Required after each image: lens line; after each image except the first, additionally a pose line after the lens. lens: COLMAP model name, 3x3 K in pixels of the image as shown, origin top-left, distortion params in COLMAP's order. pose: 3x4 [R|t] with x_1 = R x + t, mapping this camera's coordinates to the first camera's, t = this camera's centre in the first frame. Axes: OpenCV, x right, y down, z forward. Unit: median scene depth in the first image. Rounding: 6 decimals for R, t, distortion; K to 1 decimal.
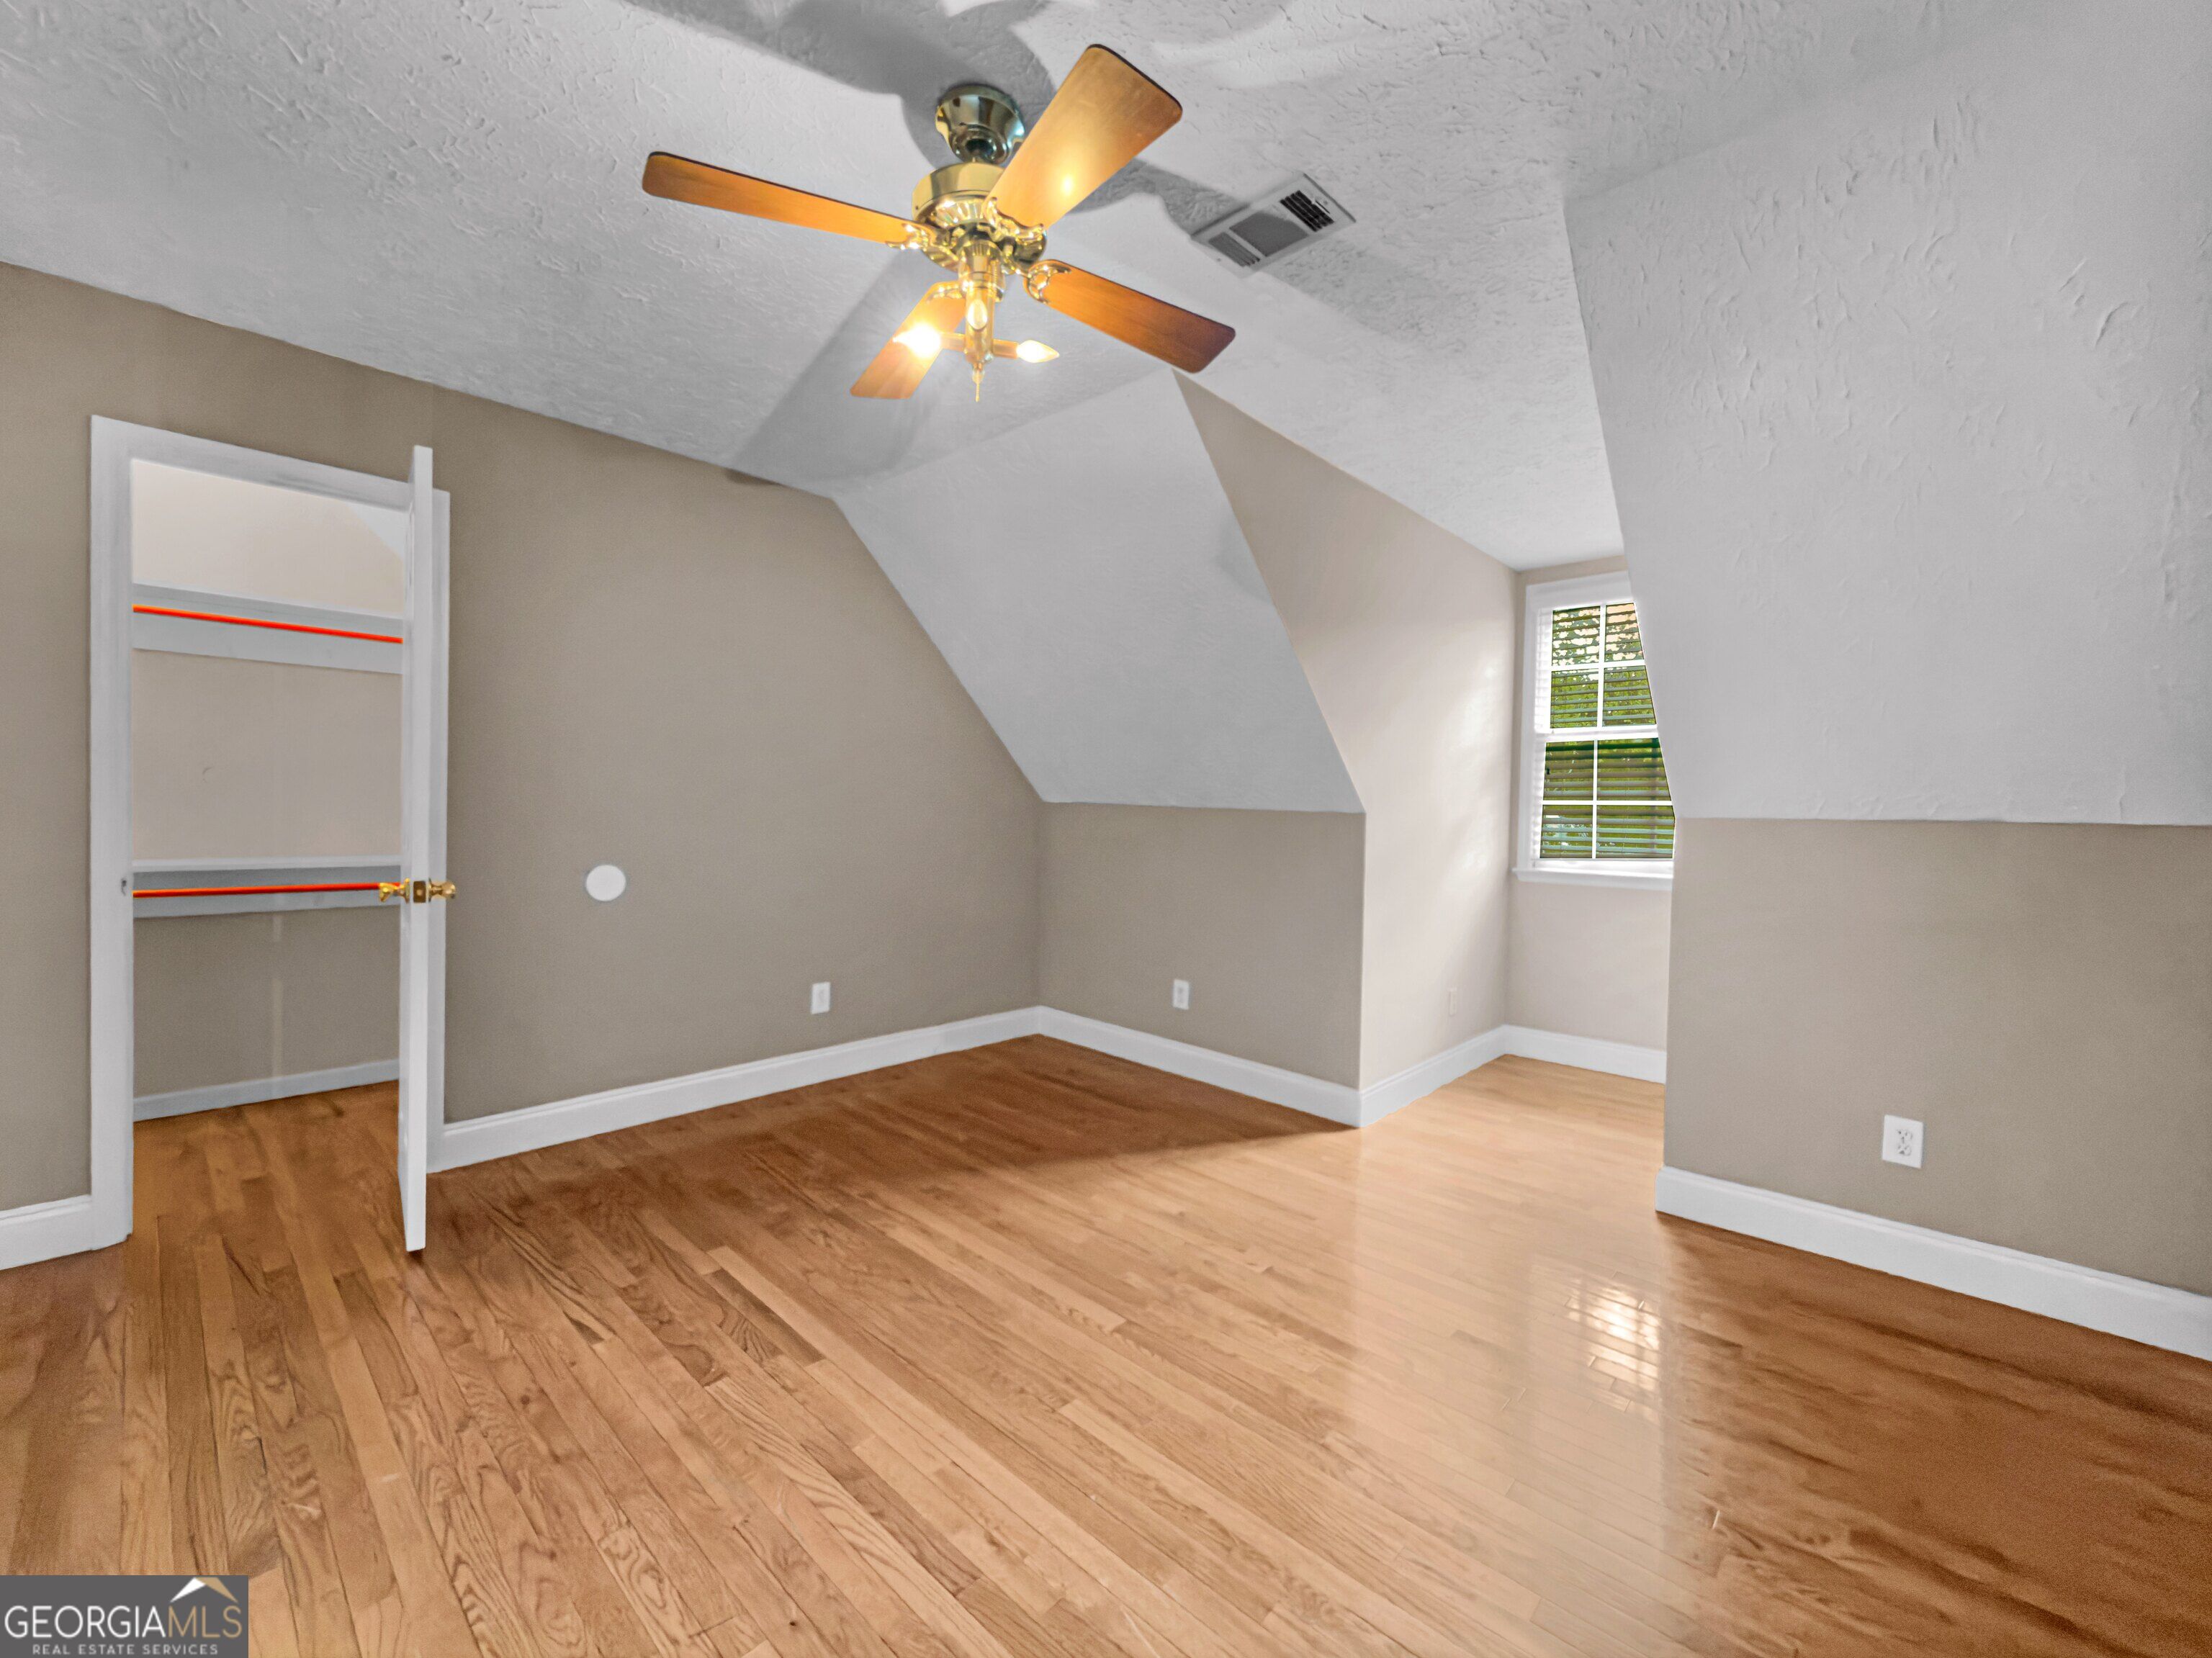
lens RADIAL K [[892.7, 0, 1095.1], [0, 892.7, 825.3], [0, 0, 1]] dist [-0.000136, -0.000186]
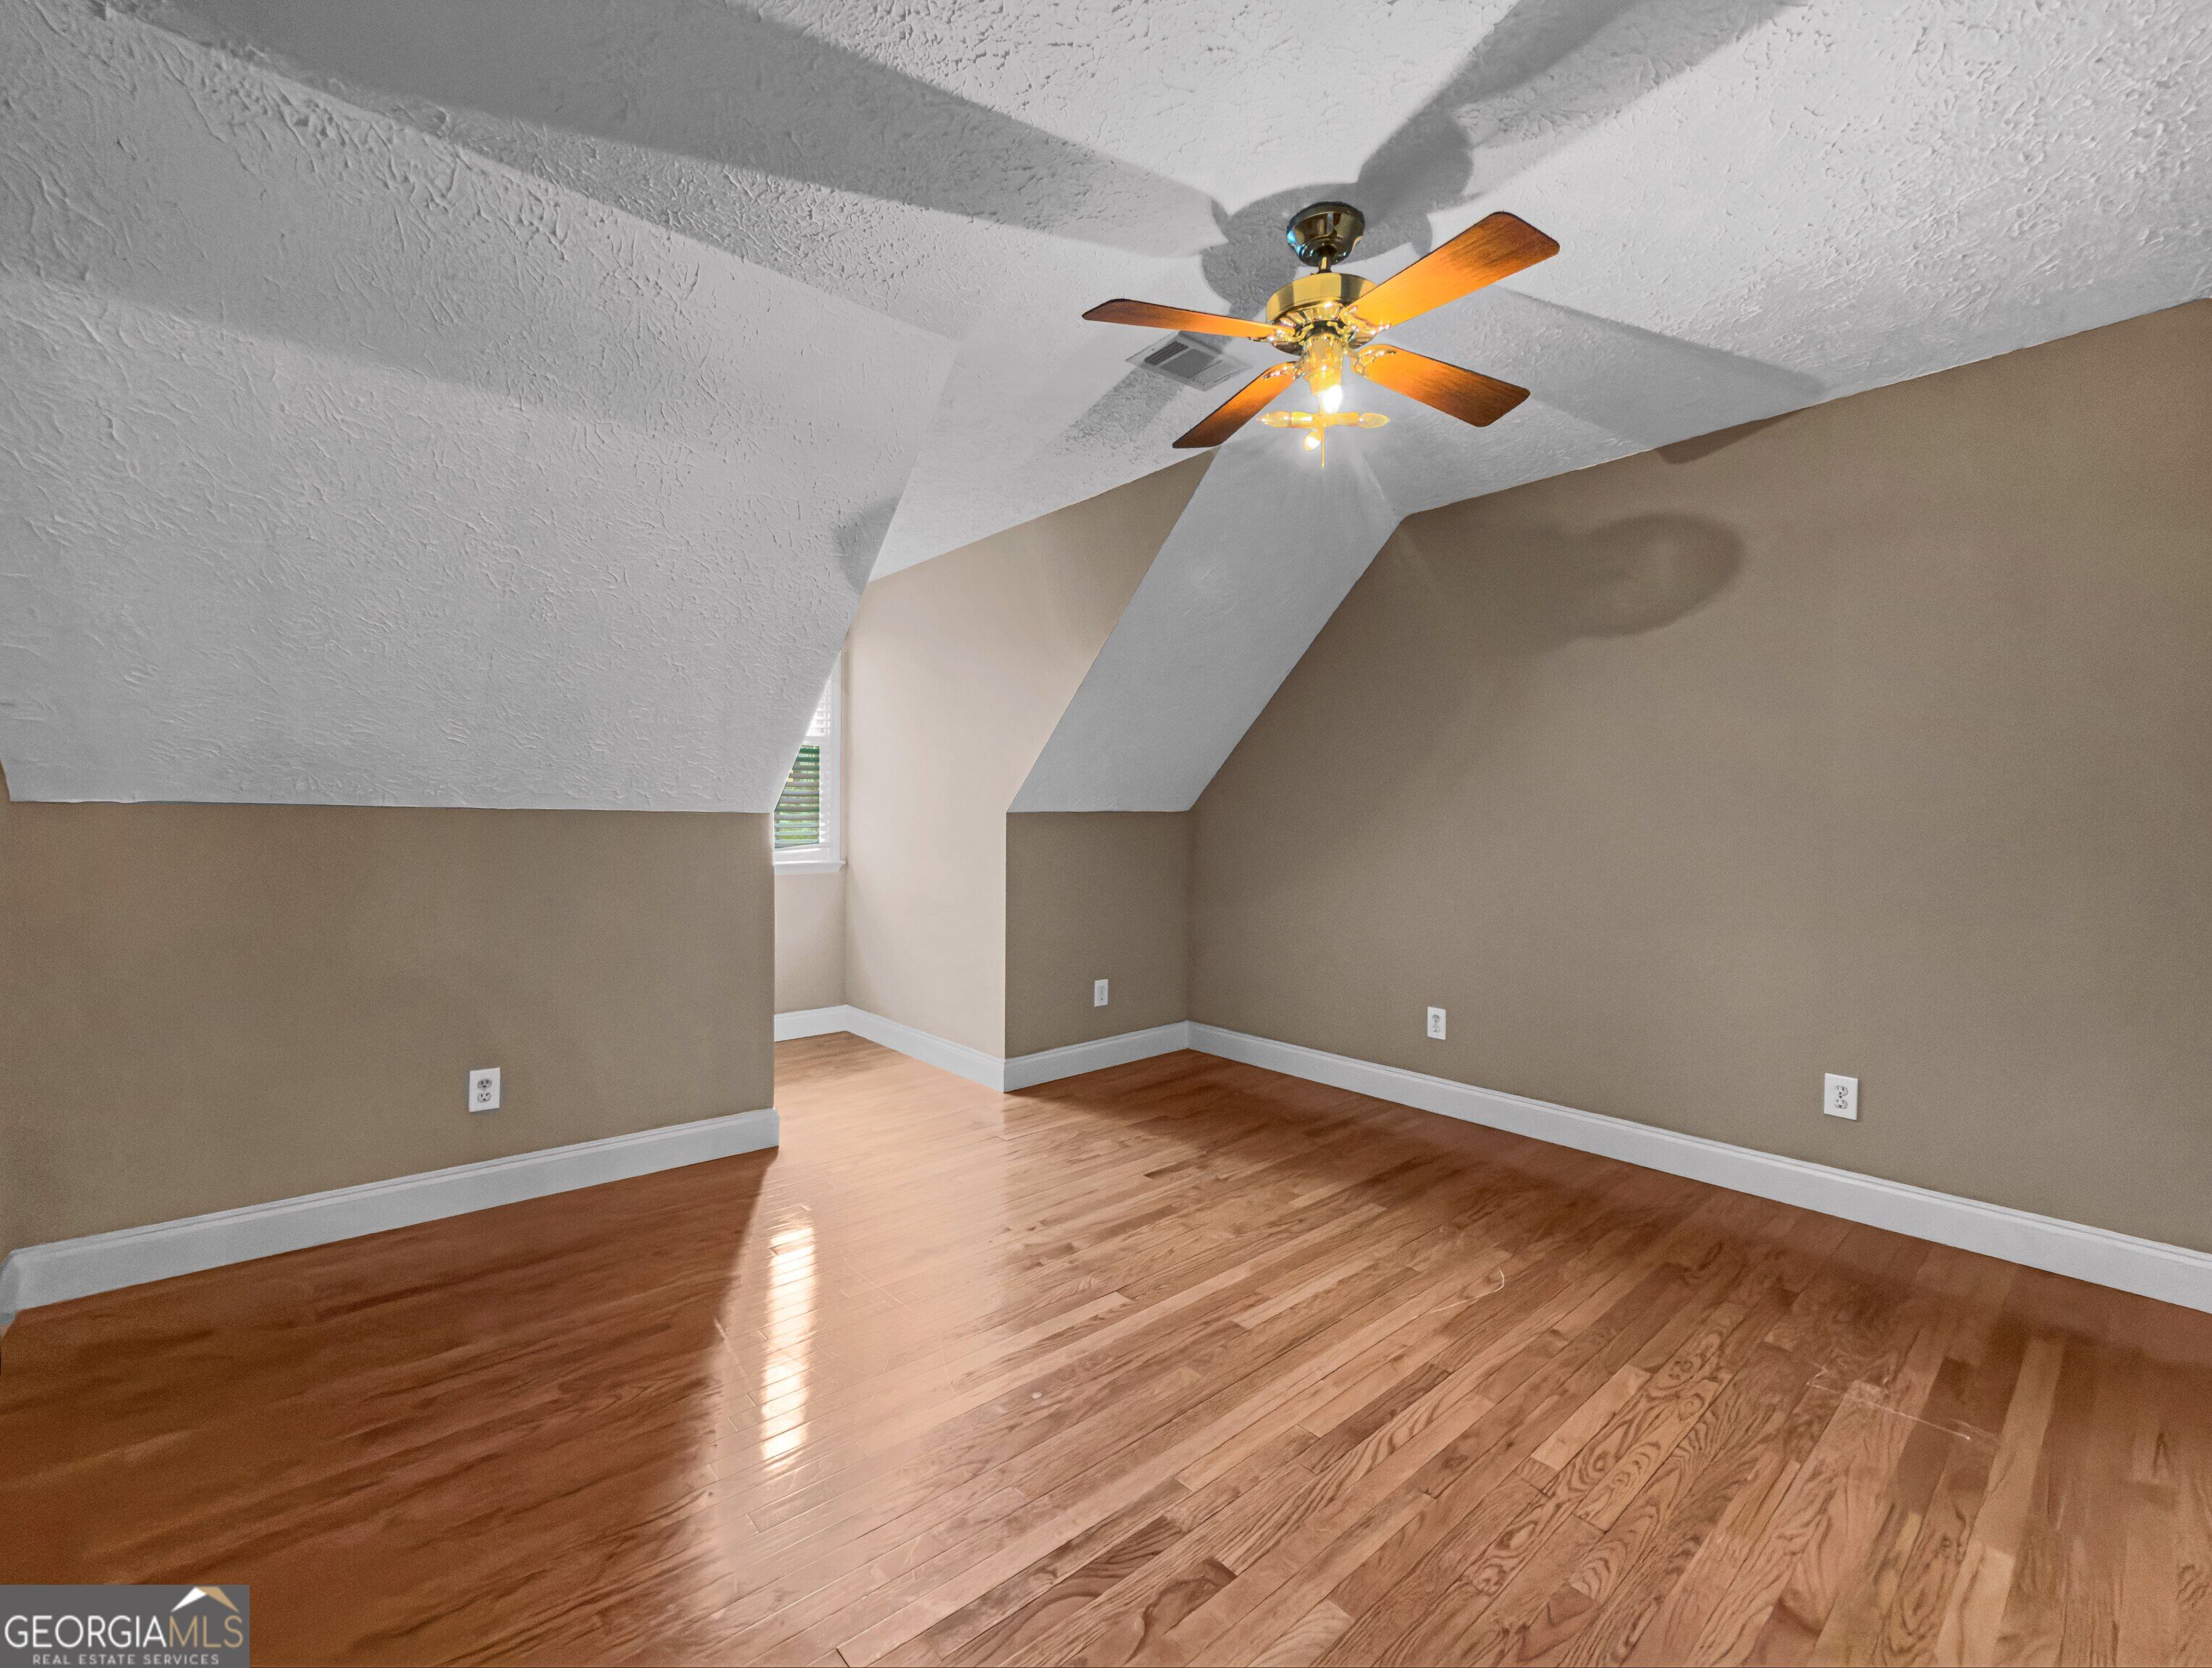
lens RADIAL K [[892.8, 0, 1095.1], [0, 892.8, 830.3], [0, 0, 1]] dist [-0.000136, -0.000186]
pose [[0.140059, -0.042346, 0.989237, -1.413019], [0.022510, 0.998963, 0.039575, -0.089814], [-0.989887, 0.016725, 0.140867, 1.156492]]
